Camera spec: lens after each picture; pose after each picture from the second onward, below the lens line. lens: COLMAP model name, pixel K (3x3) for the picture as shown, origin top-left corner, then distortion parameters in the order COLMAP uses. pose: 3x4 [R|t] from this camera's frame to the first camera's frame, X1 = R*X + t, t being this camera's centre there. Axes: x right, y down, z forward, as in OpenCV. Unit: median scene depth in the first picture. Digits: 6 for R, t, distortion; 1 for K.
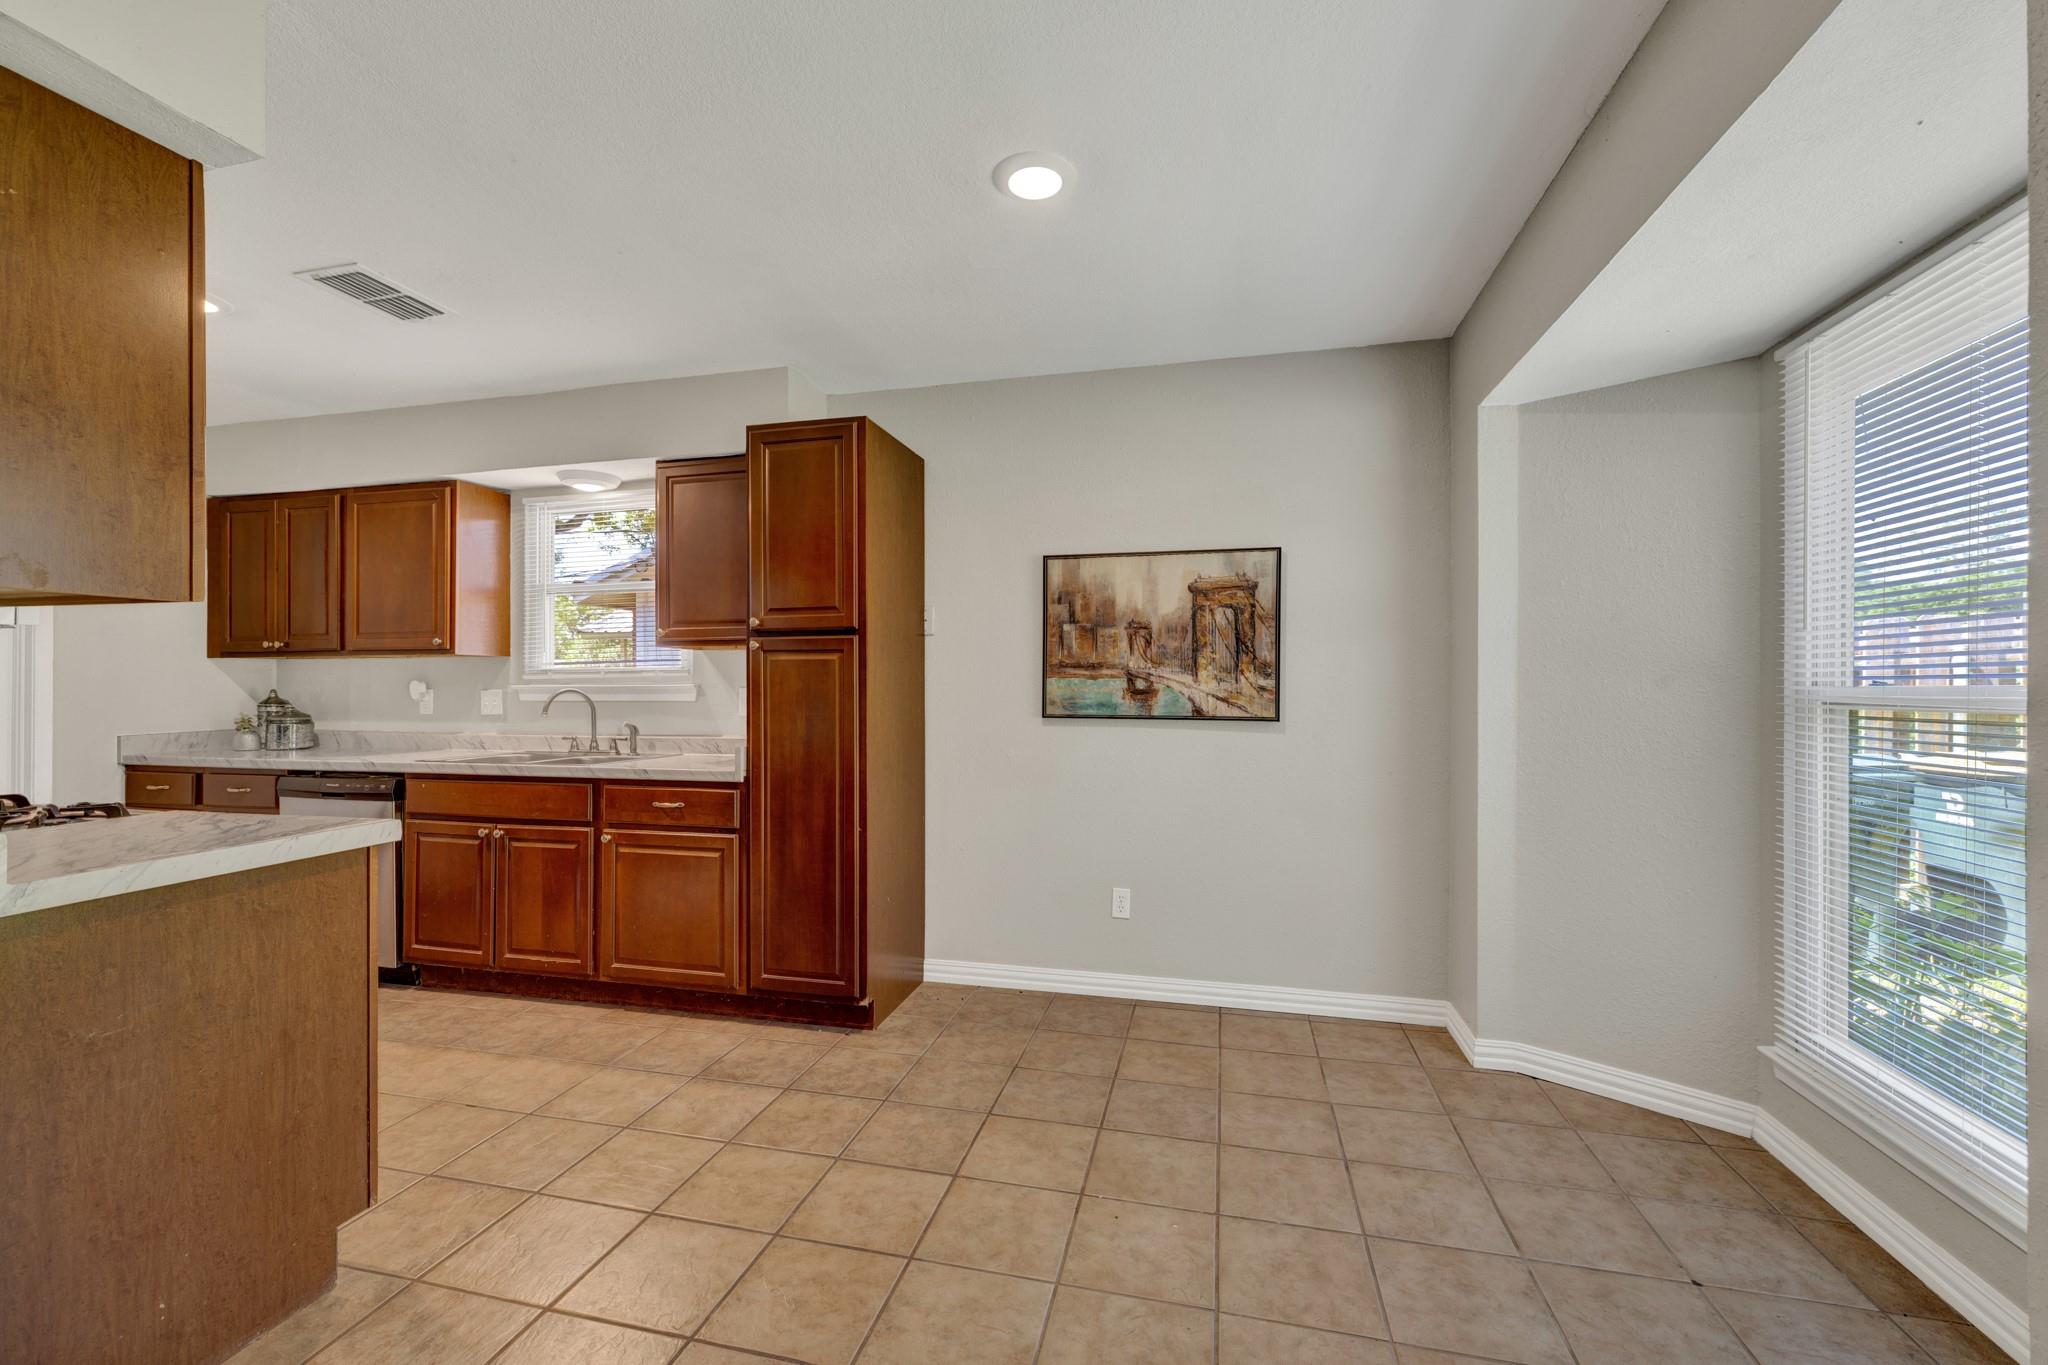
lens RADIAL K [[864.2, 0, 1017.0], [0, 864.2, 683.7], [0, 0, 1]] dist [0.002337, 0.000897]
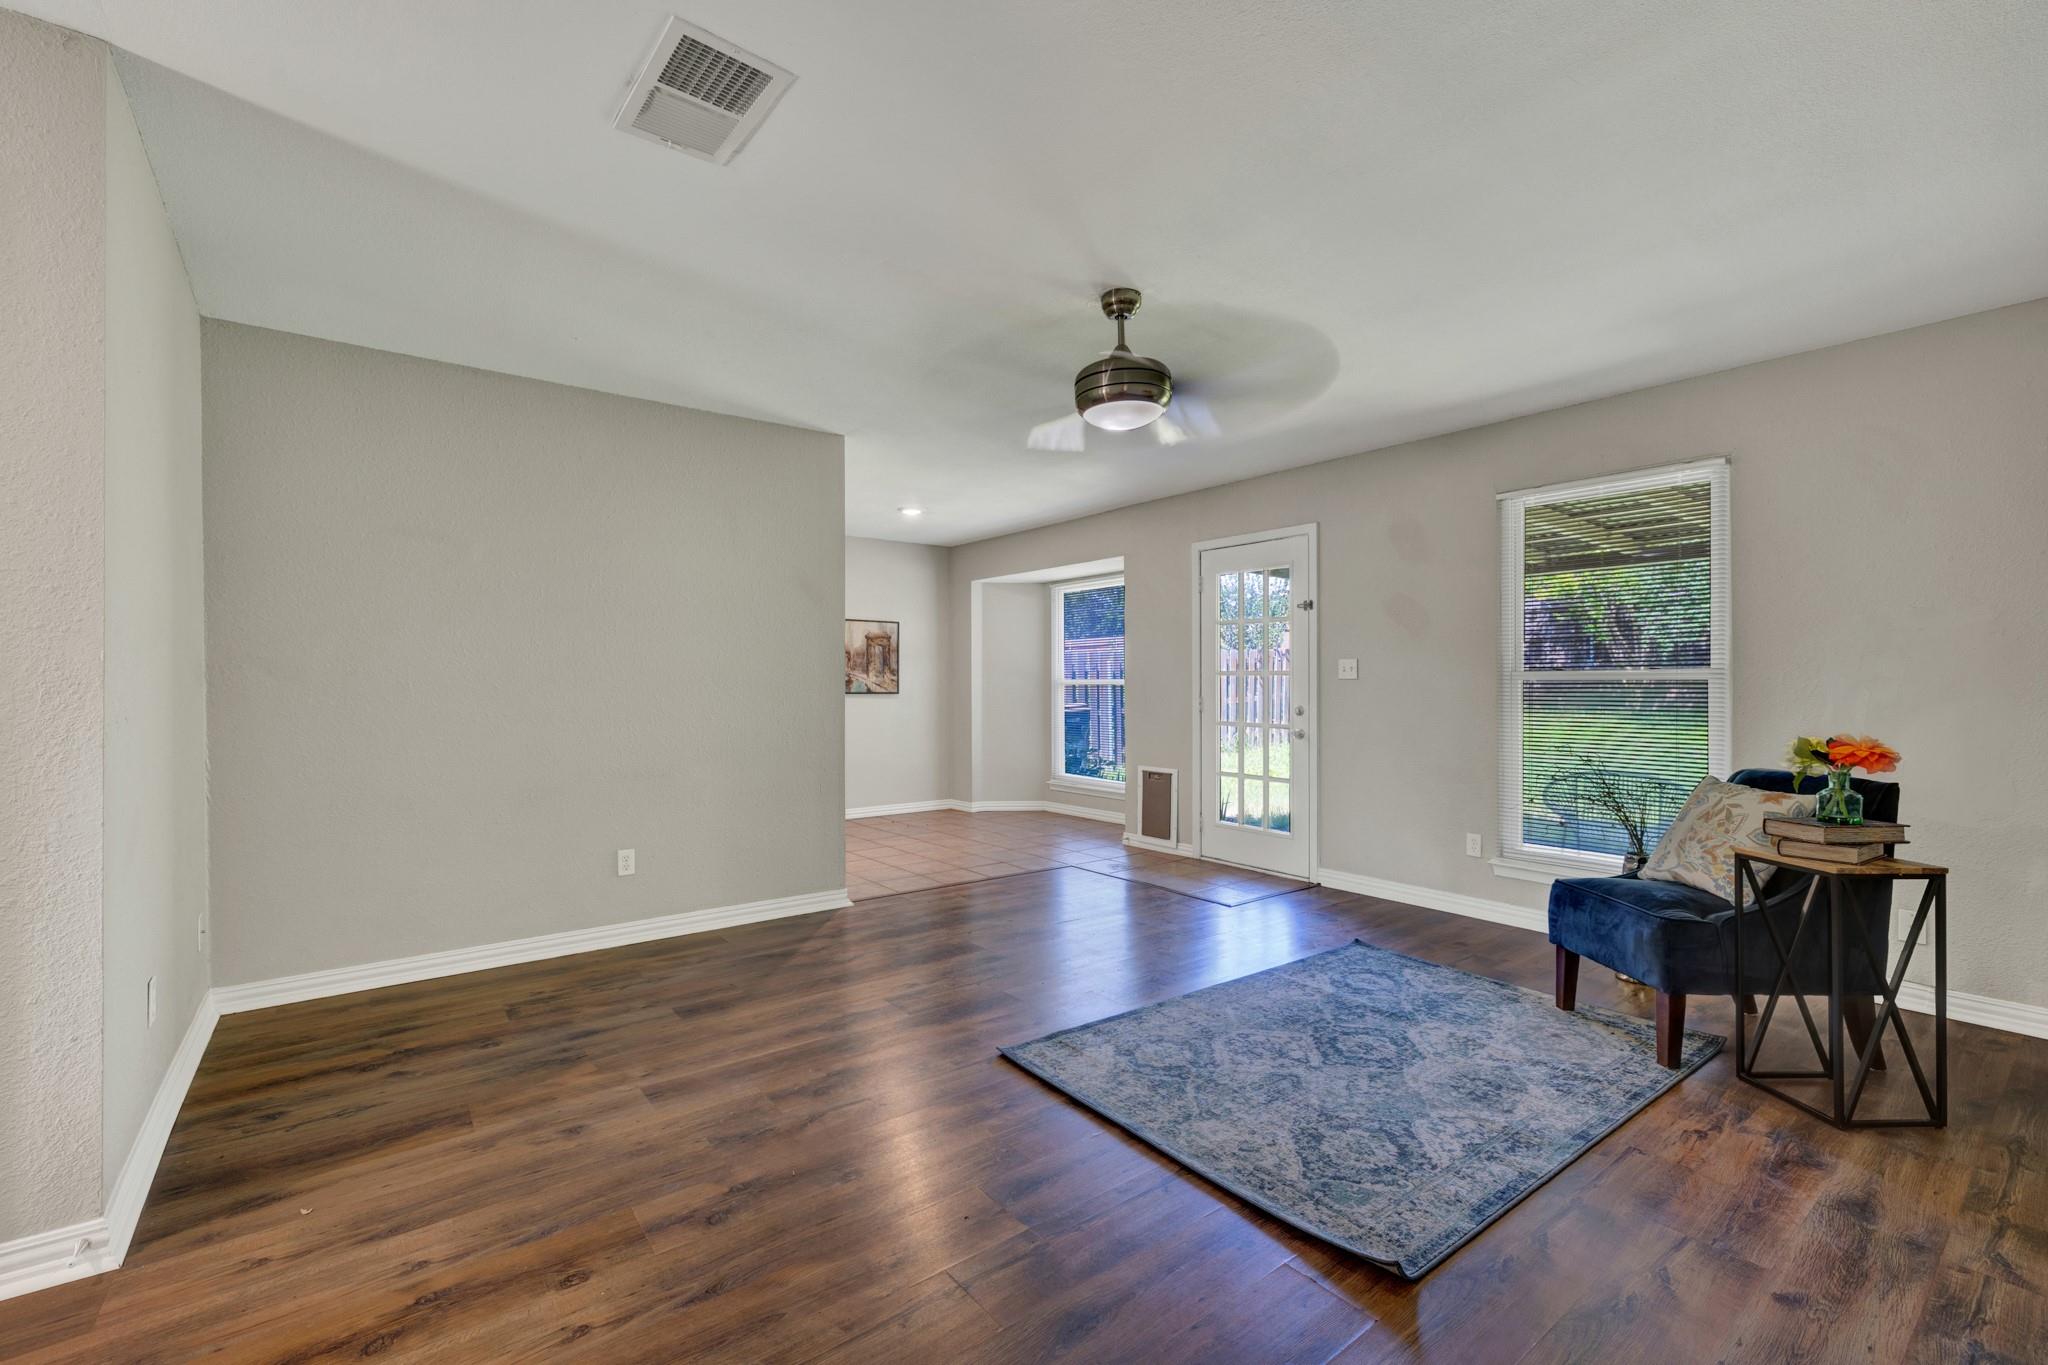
lens RADIAL K [[864.2, 0, 1013.0], [0, 864.2, 684.6], [0, 0, 1]] dist [0.002337, 0.000897]
pose [[0.623281, 0.000787, 0.781997, -1.424674], [-0.002071, 0.999998, 0.000644, 0.015995], [-0.781995, -0.002020, 0.623281, -0.781353]]
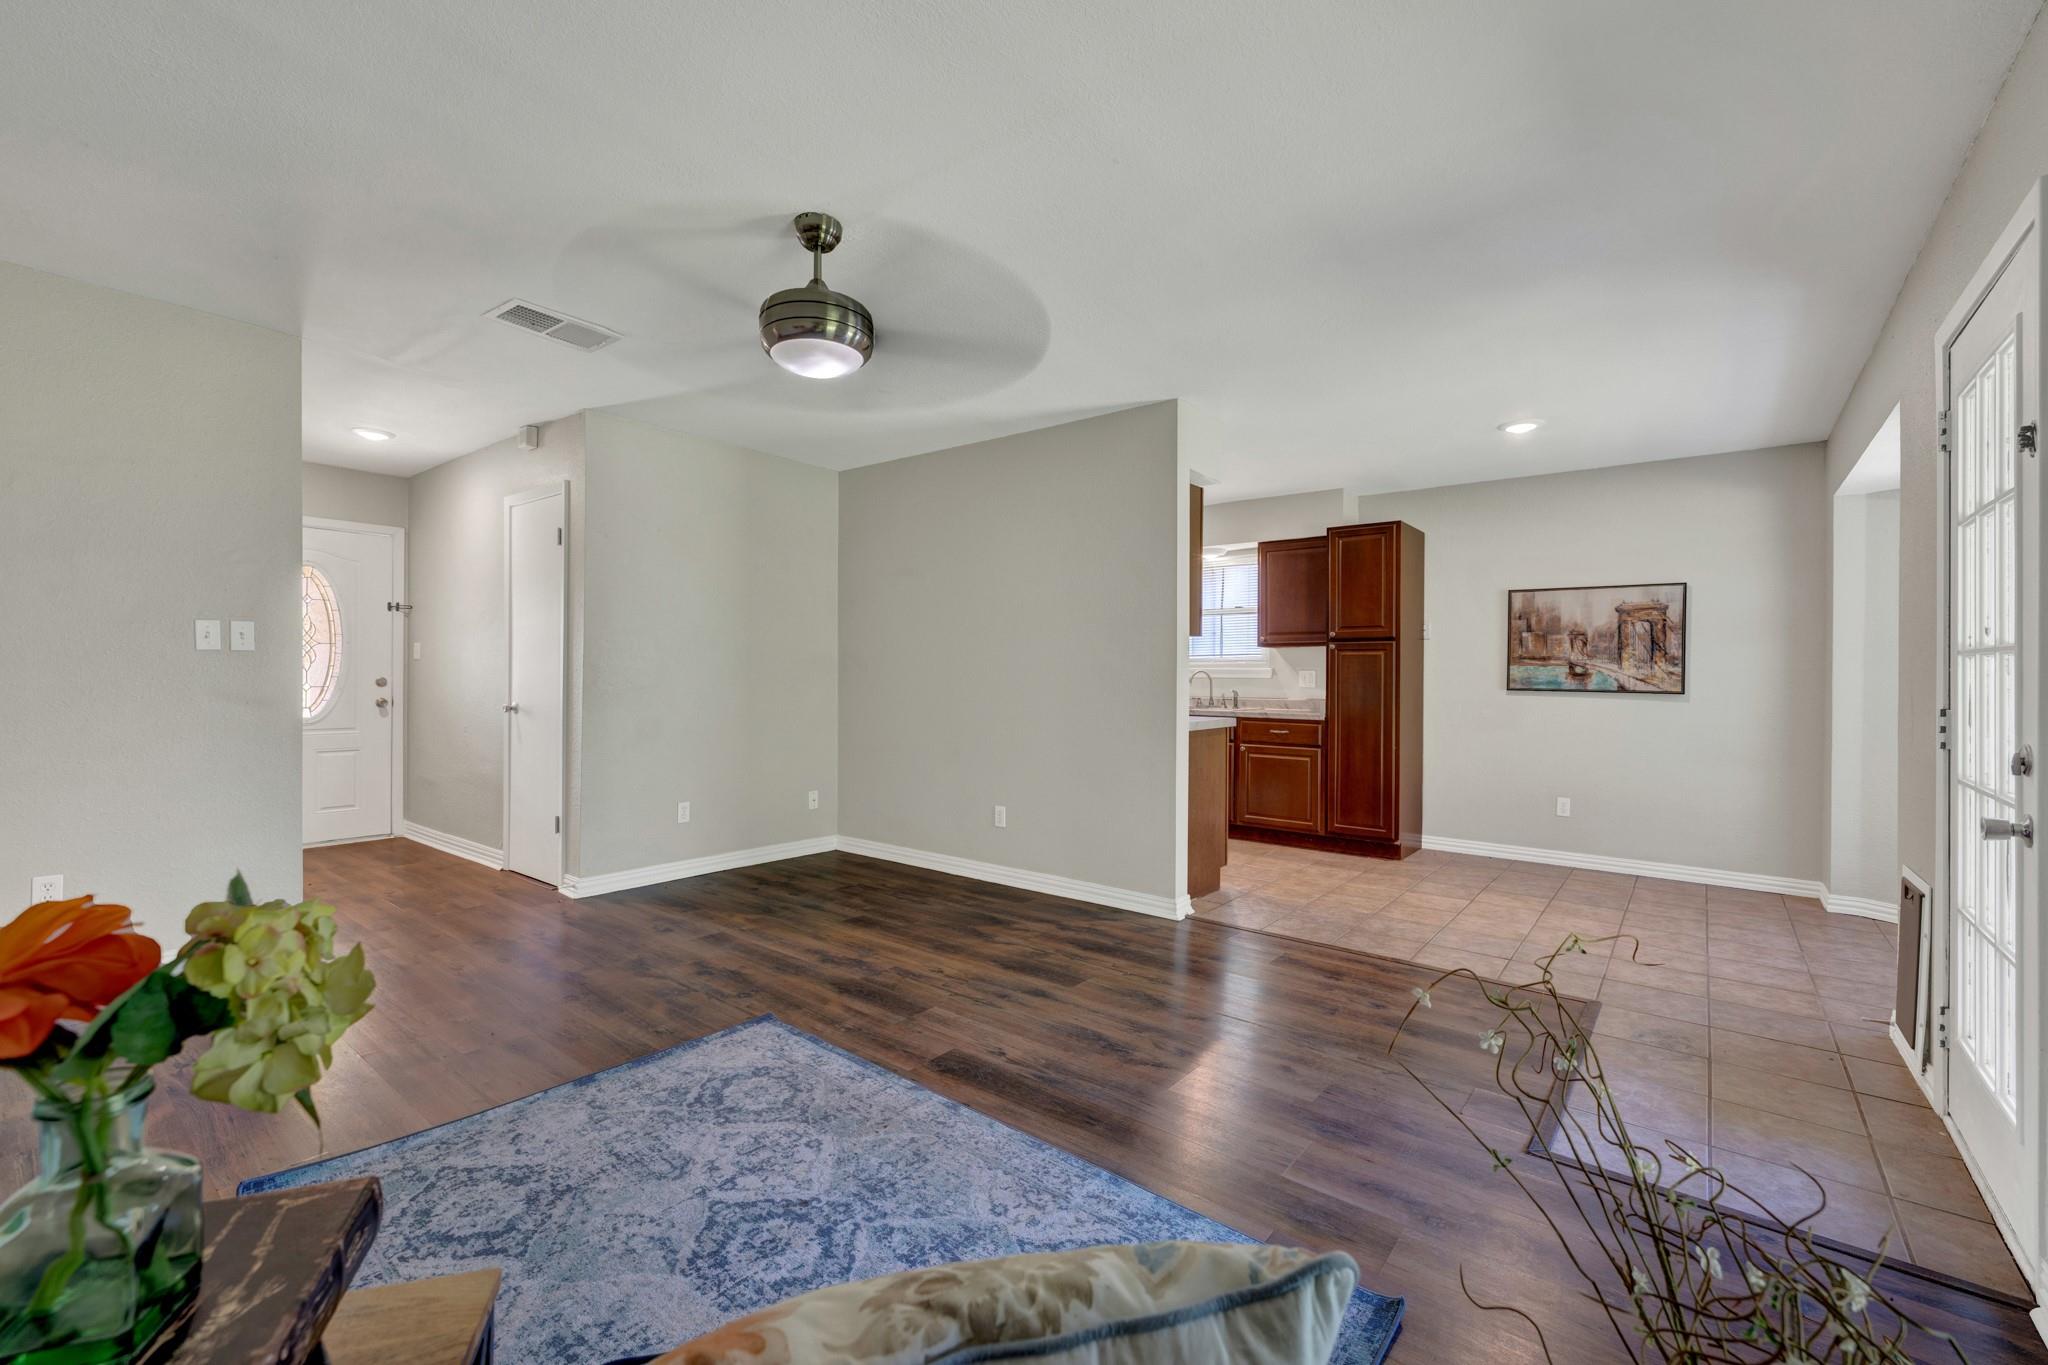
lens RADIAL K [[864.2, 0, 1014.1], [0, 864.2, 671.1], [0, 0, 1]] dist [0.002337, 0.000897]
pose [[0.905460, 0.009100, -0.424334, -0.132160], [-0.011043, 0.999937, -0.002120, 0.018905], [0.424288, 0.006606, 0.905503, -0.949410]]
